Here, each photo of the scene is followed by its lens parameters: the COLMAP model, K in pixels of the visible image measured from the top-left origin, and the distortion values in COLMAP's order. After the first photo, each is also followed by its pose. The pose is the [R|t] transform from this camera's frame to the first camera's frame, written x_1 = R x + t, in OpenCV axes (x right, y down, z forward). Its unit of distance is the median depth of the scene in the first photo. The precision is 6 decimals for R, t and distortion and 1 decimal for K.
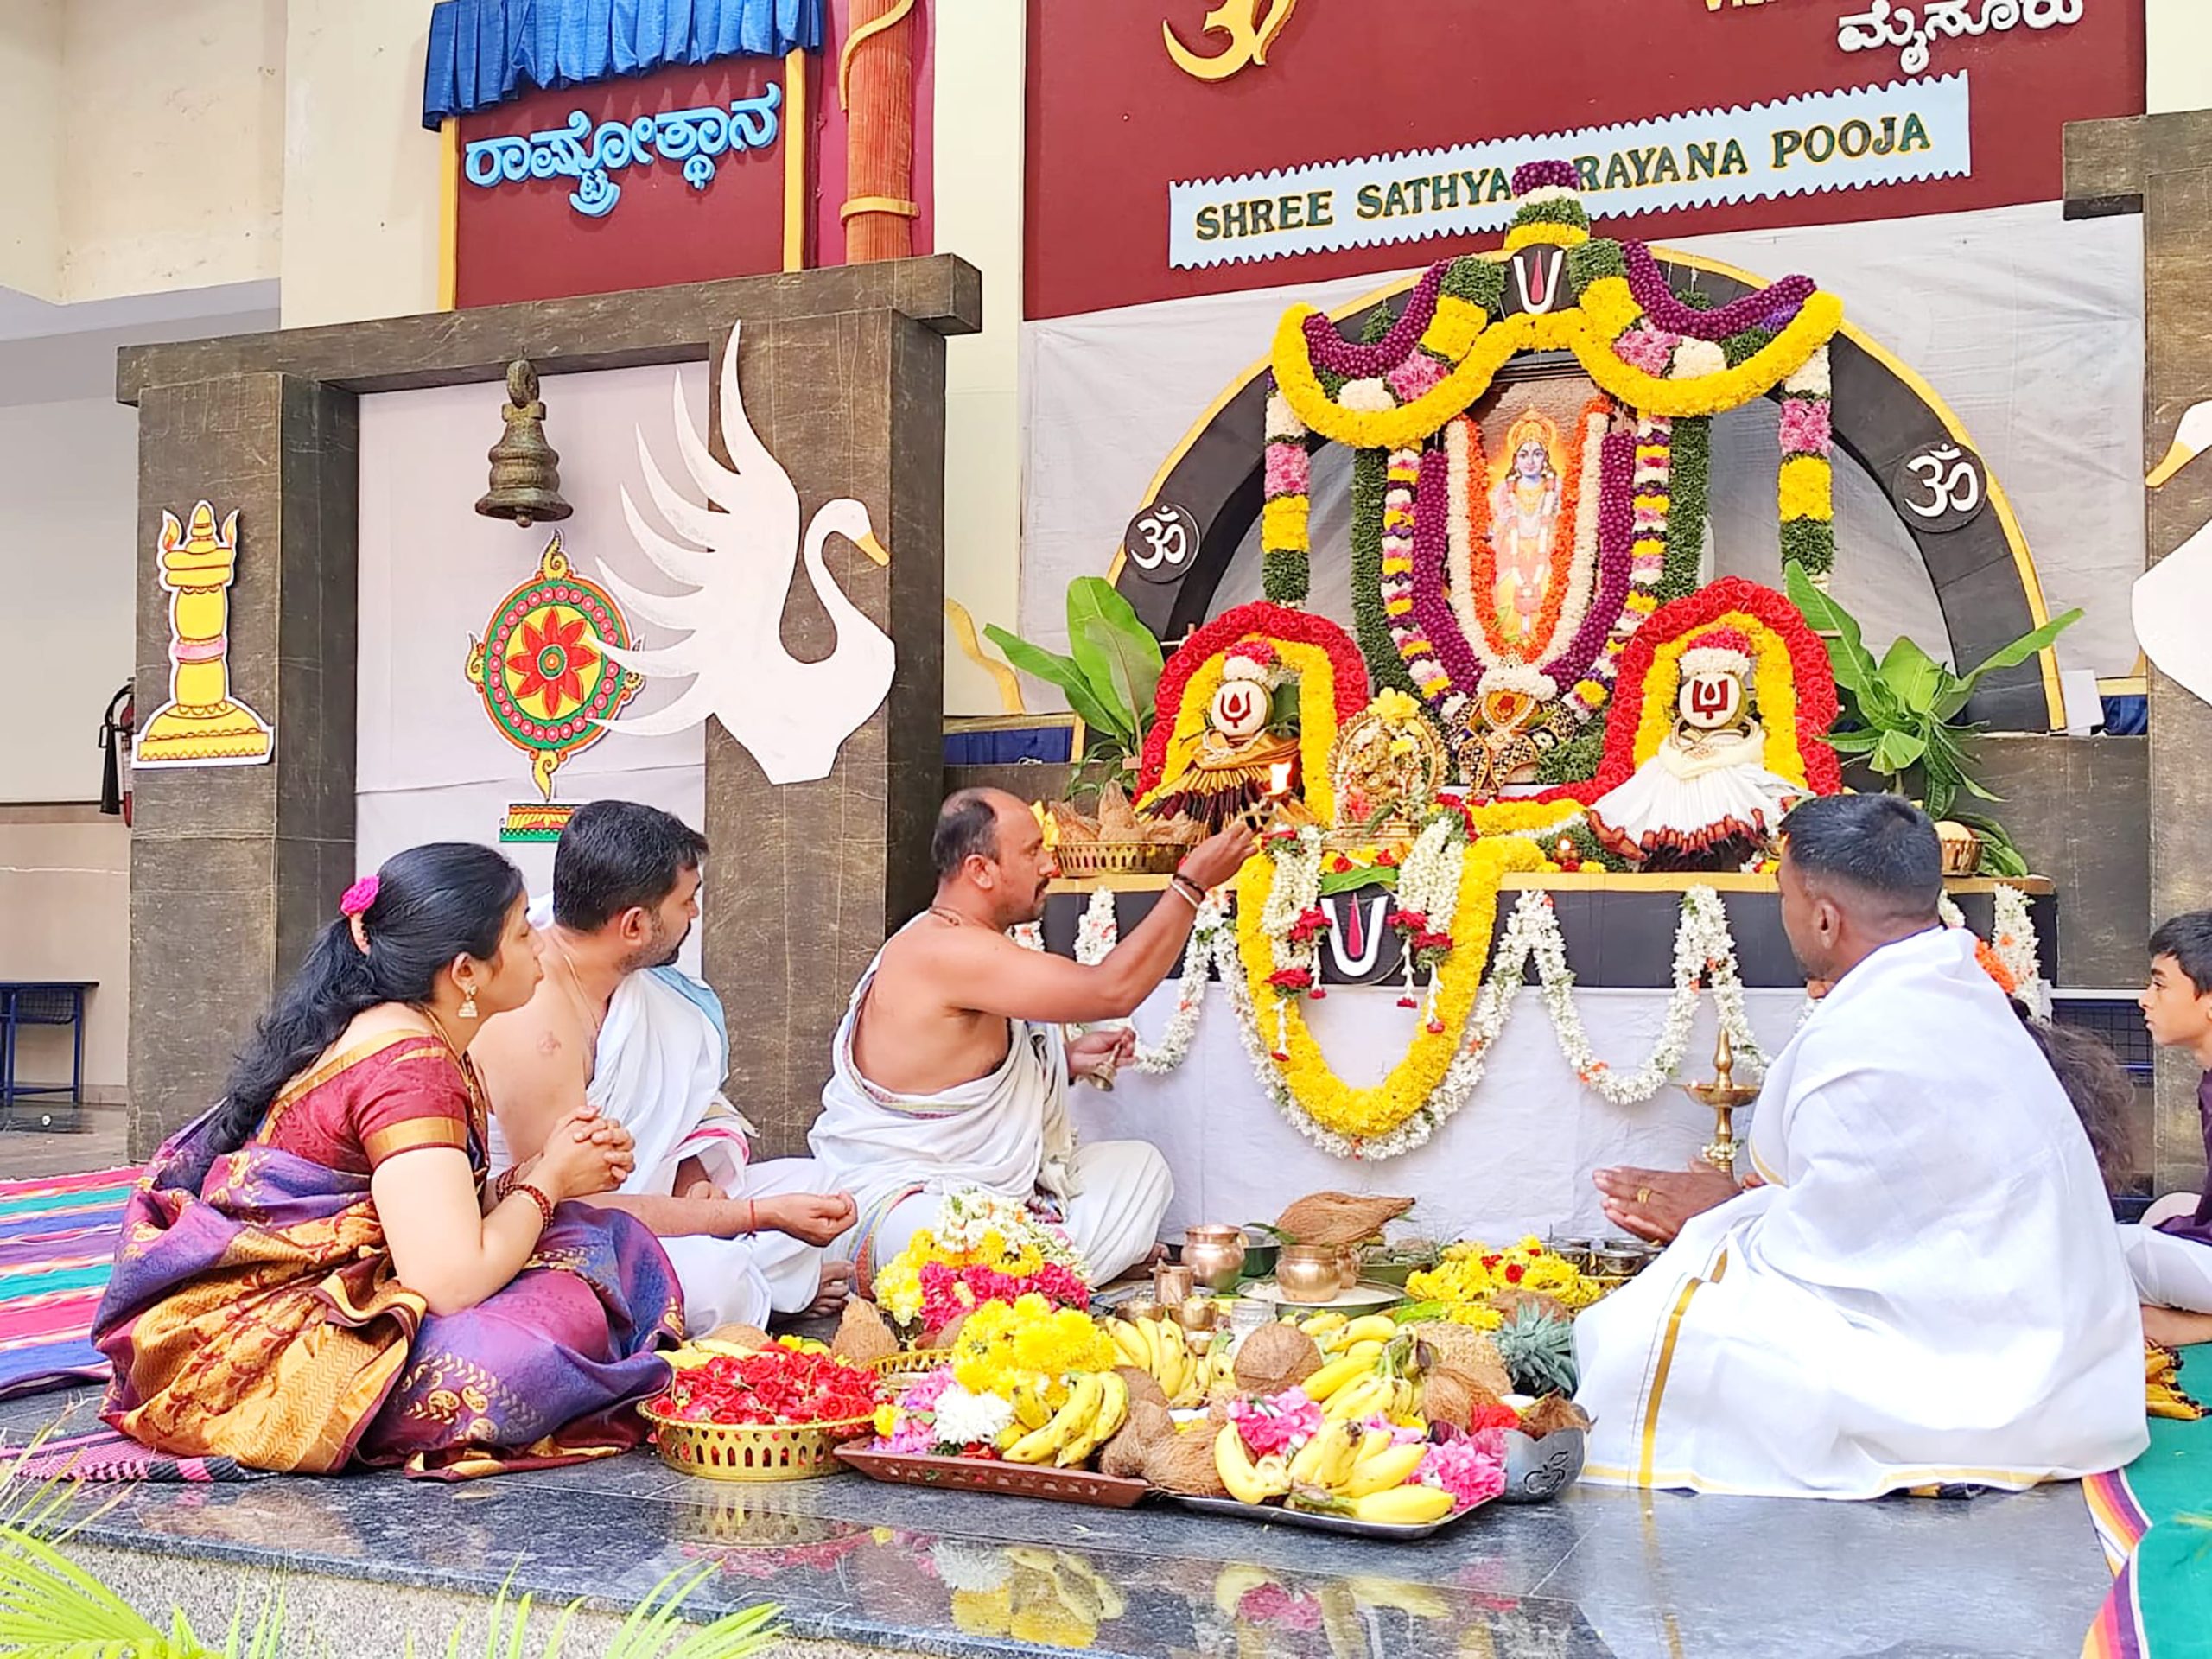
lens RADIAL K [[2410.7, 0, 1106.0], [0, 2410.7, 829.5], [0, 0, 1]] dist [0.082598, -0.183680]
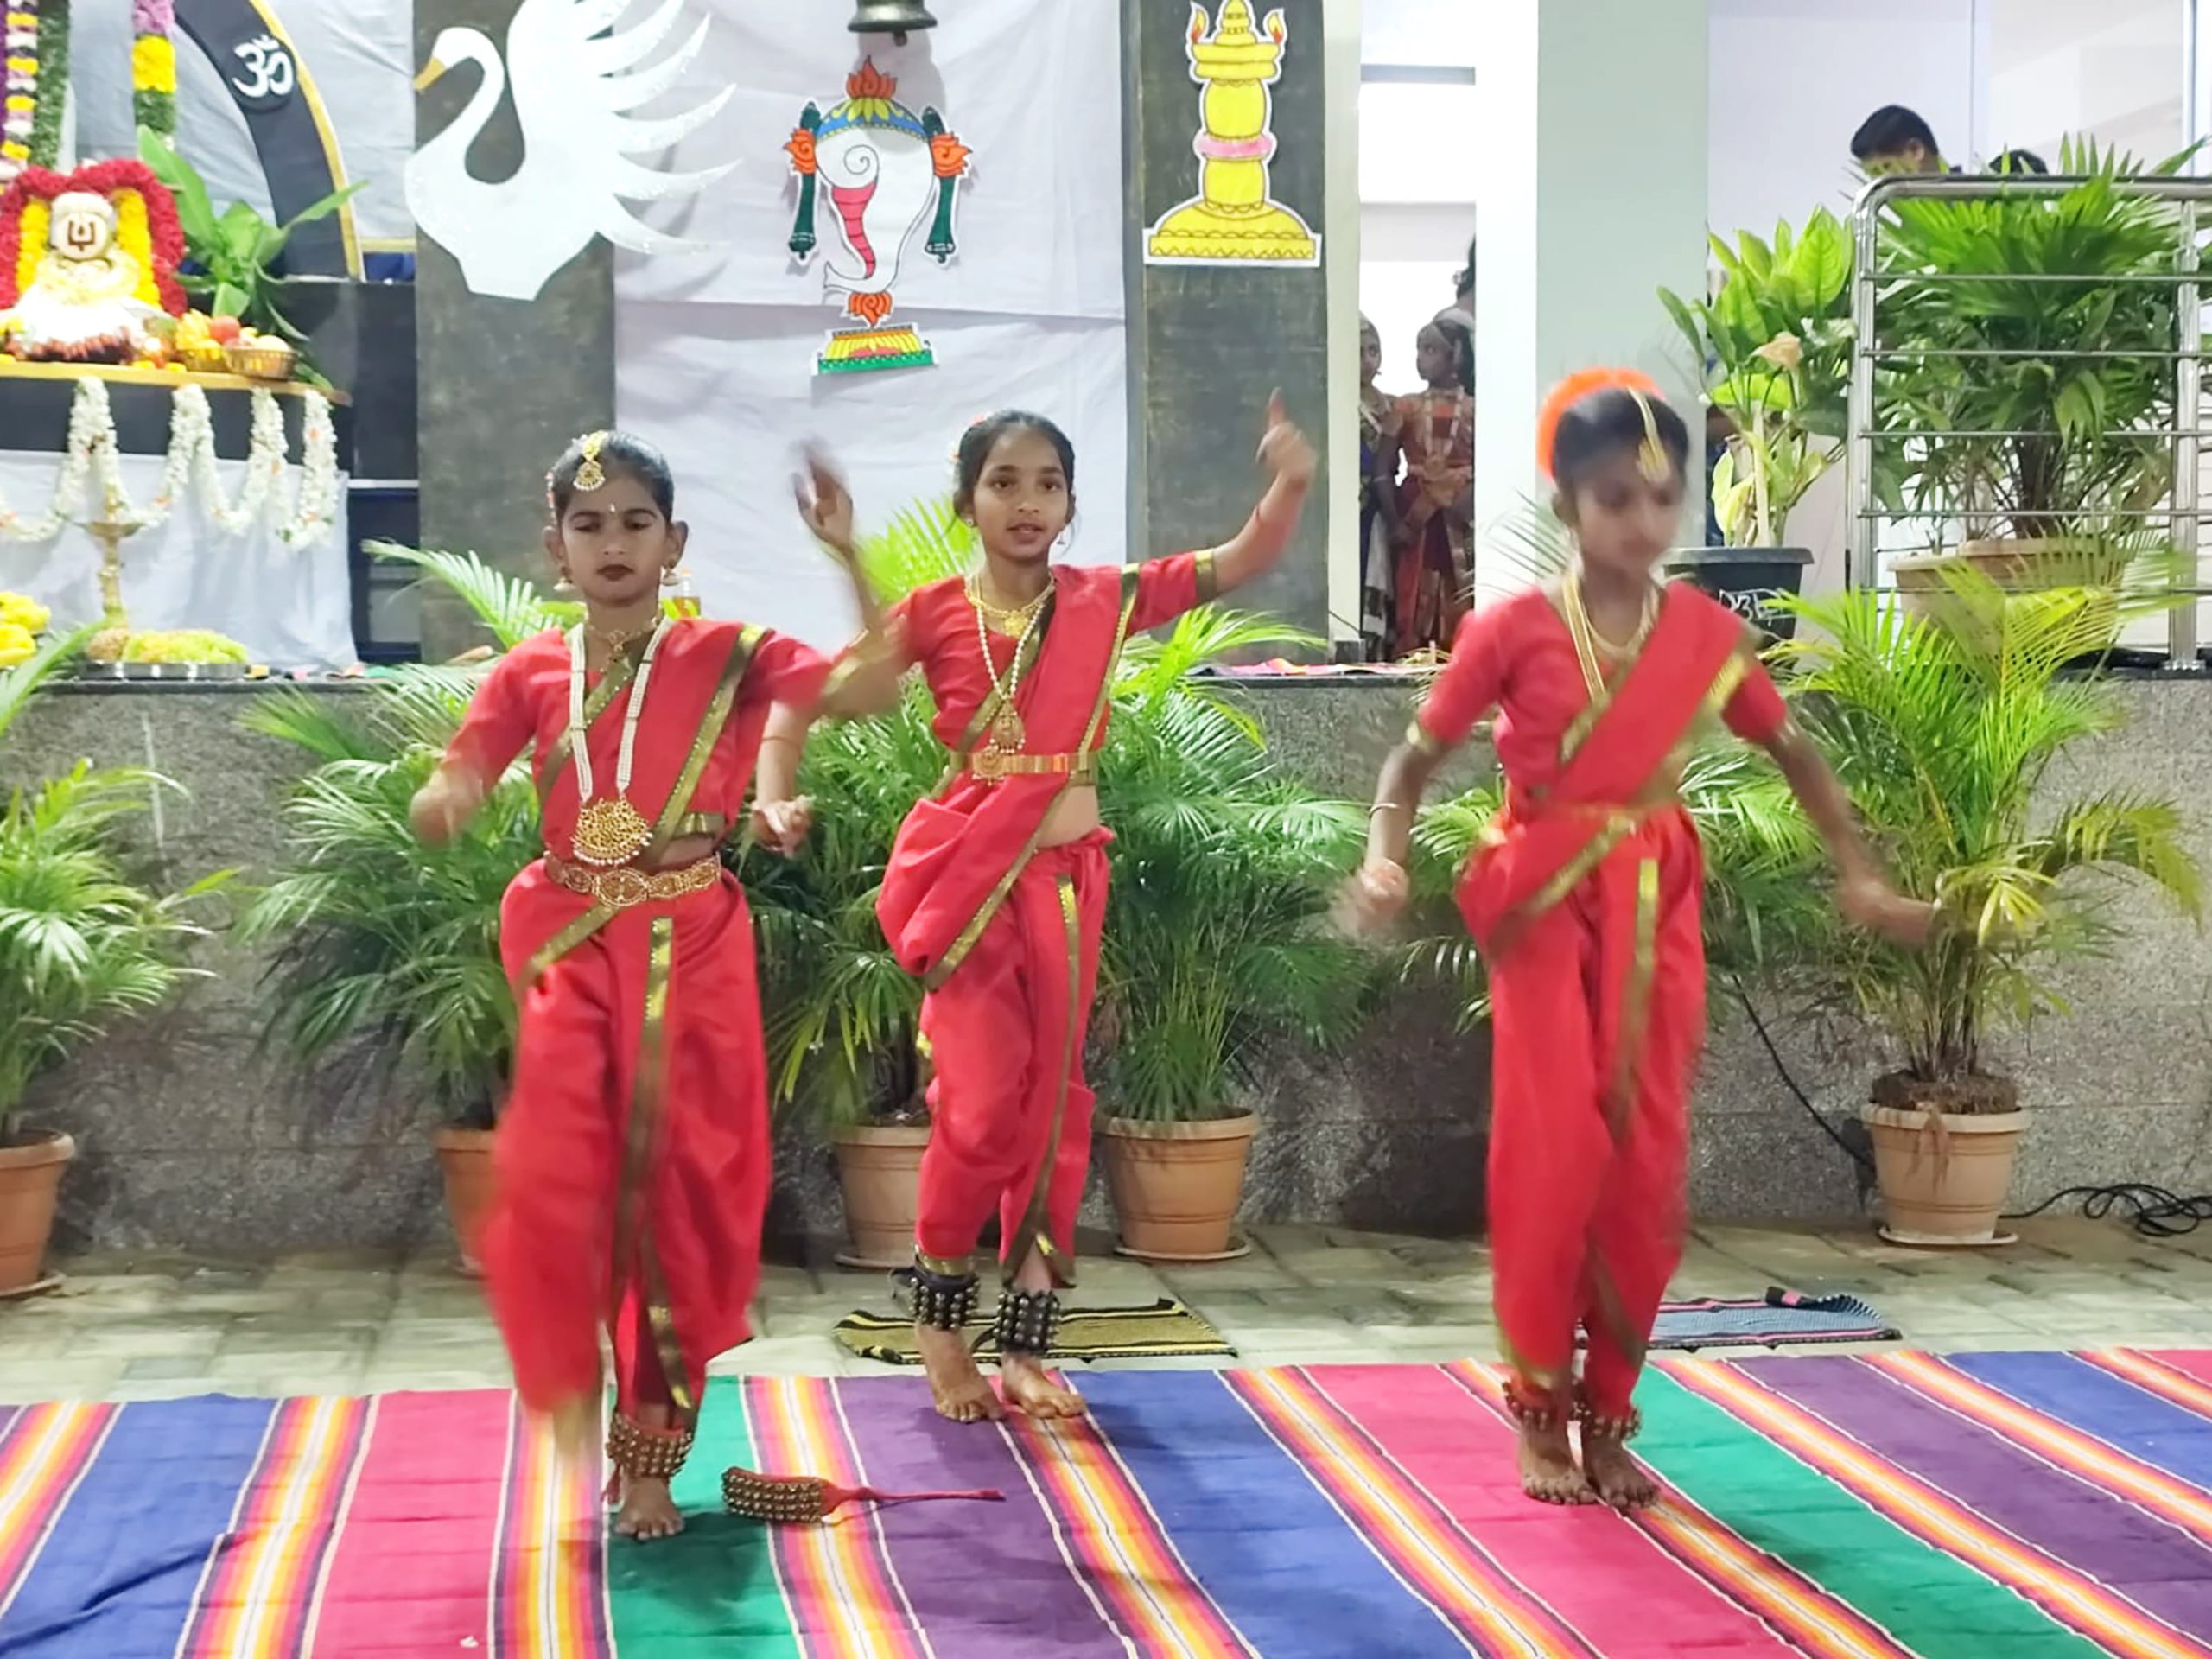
lens RADIAL K [[3766.1, 0, 1106.0], [0, 3766.1, 829.5], [0, 0, 1]] dist [0.174949, -0.734387]
pose [[0.851294, -0.031075, 0.523768, -0.287844], [-0.015096, 0.996381, 0.083650, 0.067547], [-0.524472, -0.079118, 0.847744, -0.814724]]
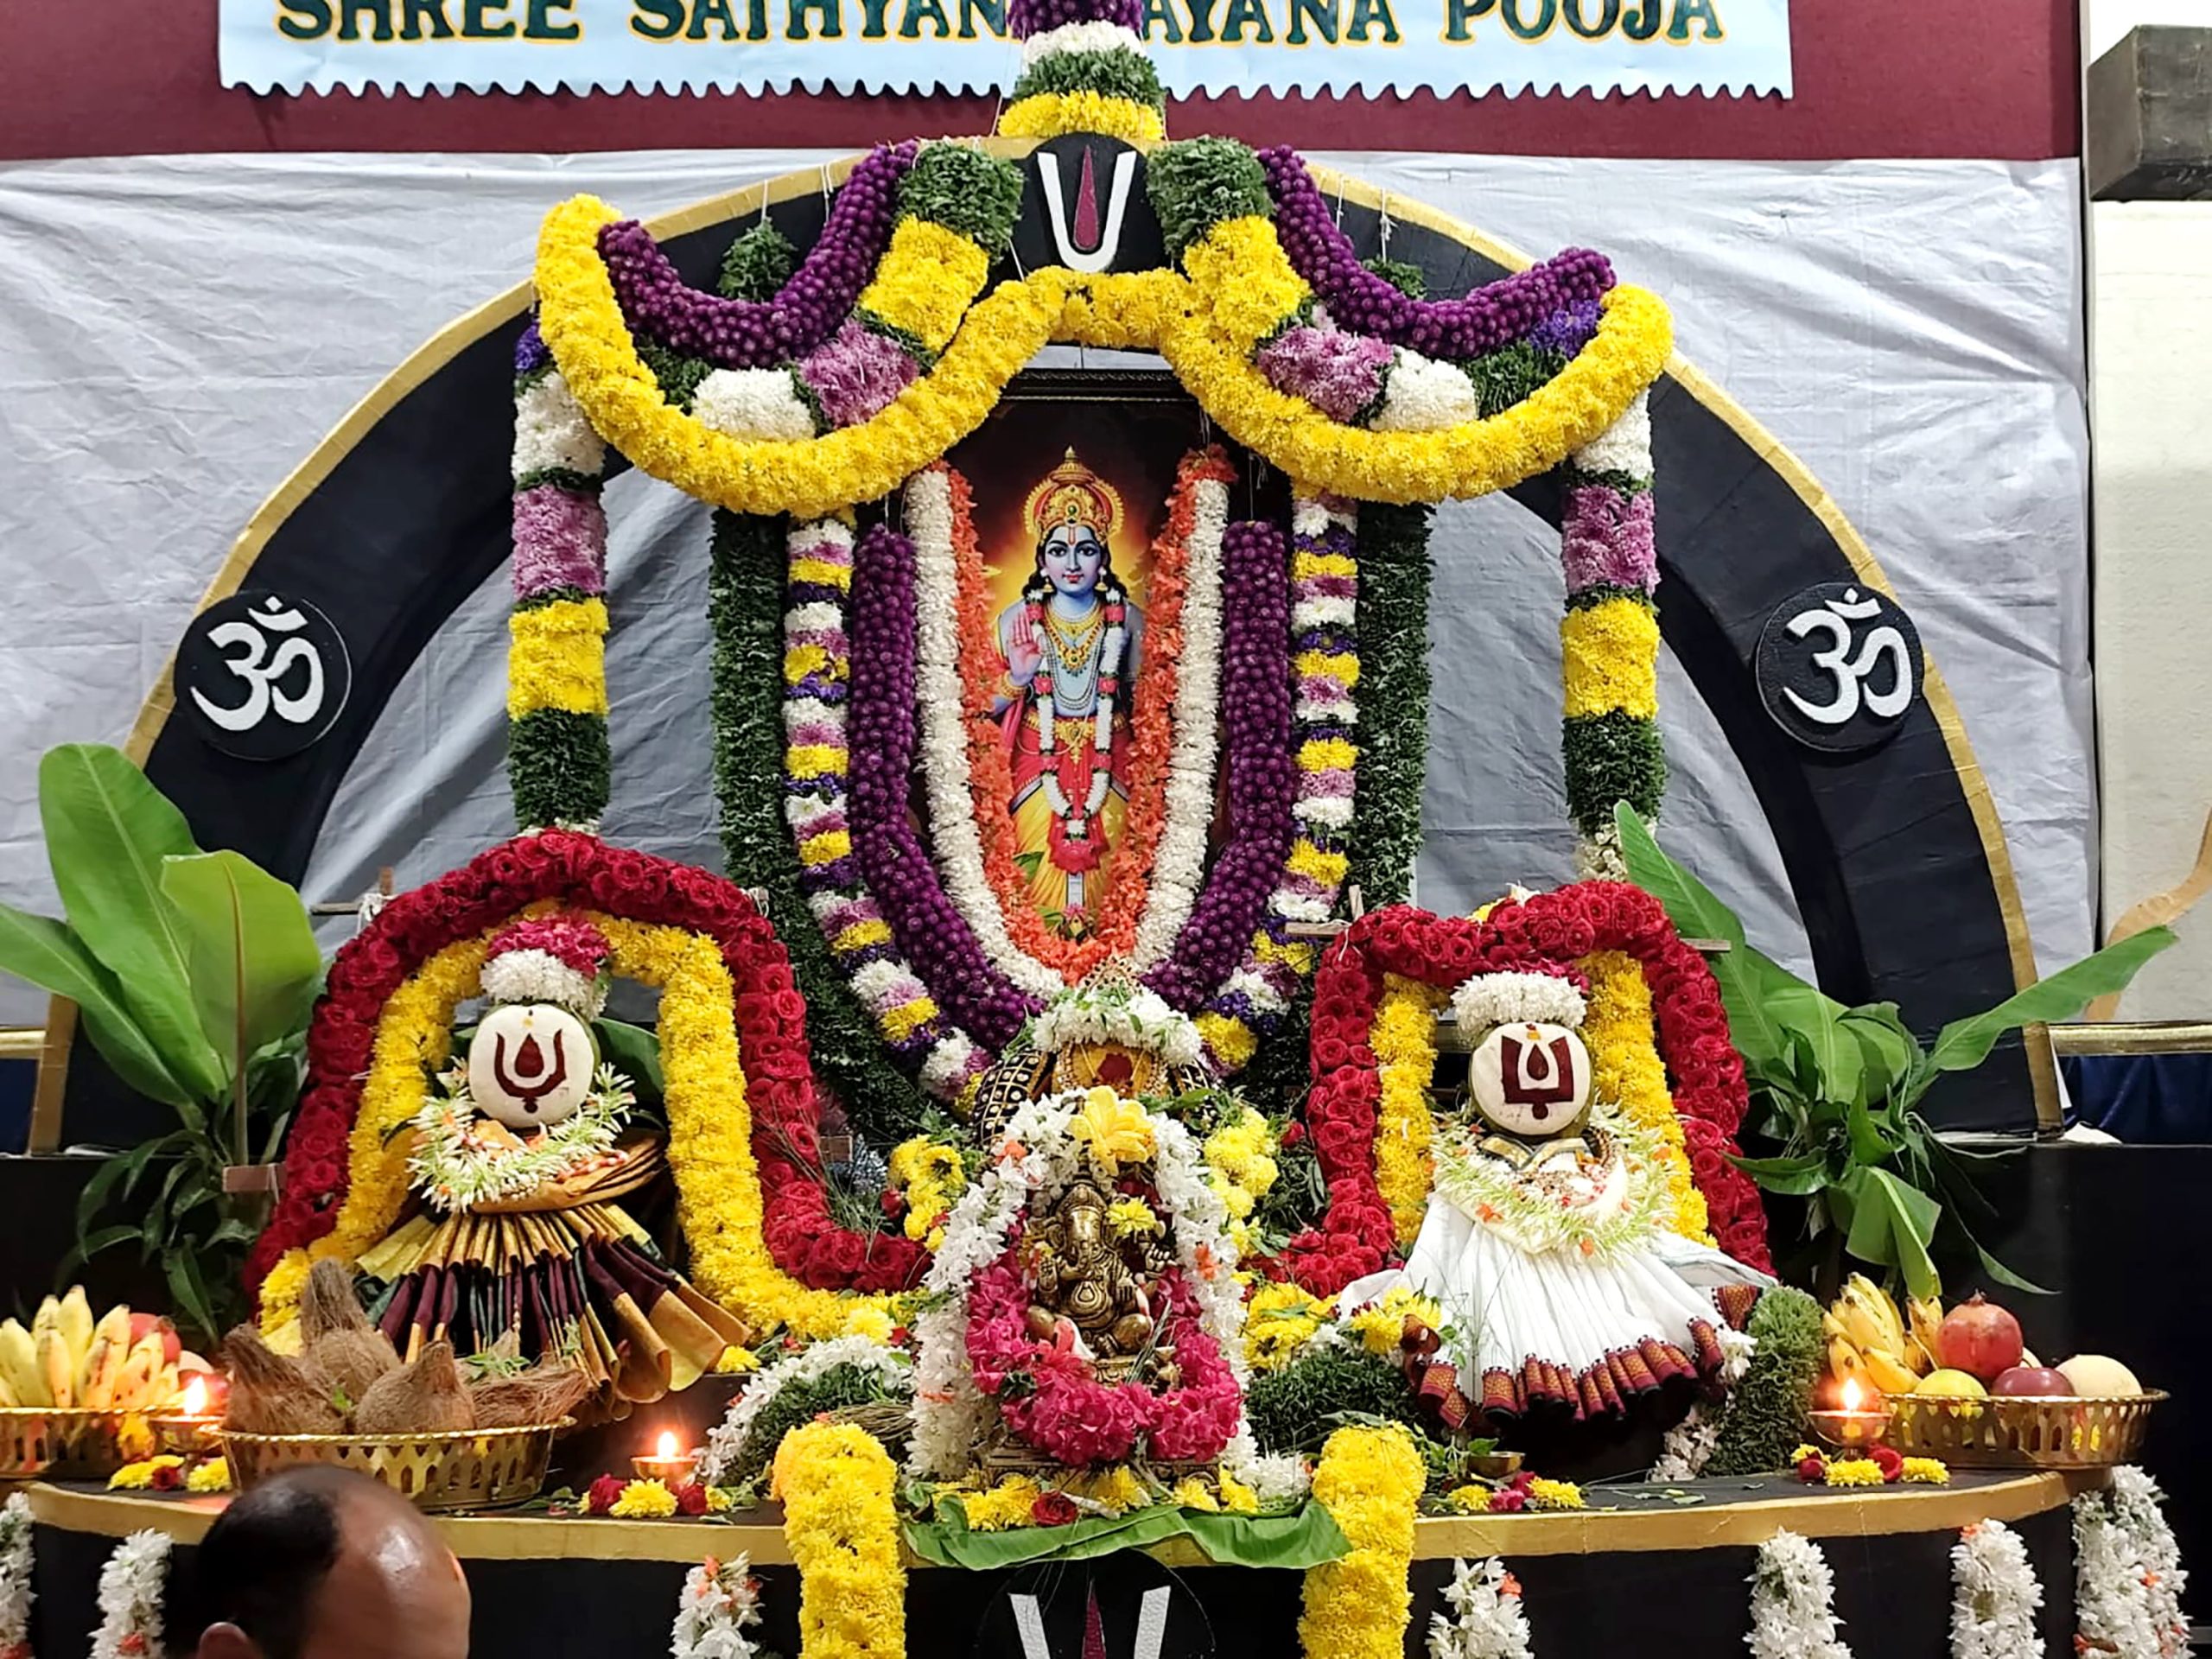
lens RADIAL K [[3766.1, 0, 1106.0], [0, 3766.1, 829.5], [0, 0, 1]] dist [0.174949, -0.734387]
pose [[0.903234, 0.030240, 0.428082, -0.147996], [-0.008341, 0.998563, -0.052940, -0.056068], [-0.429067, 0.044246, 0.902188, 0.297018]]
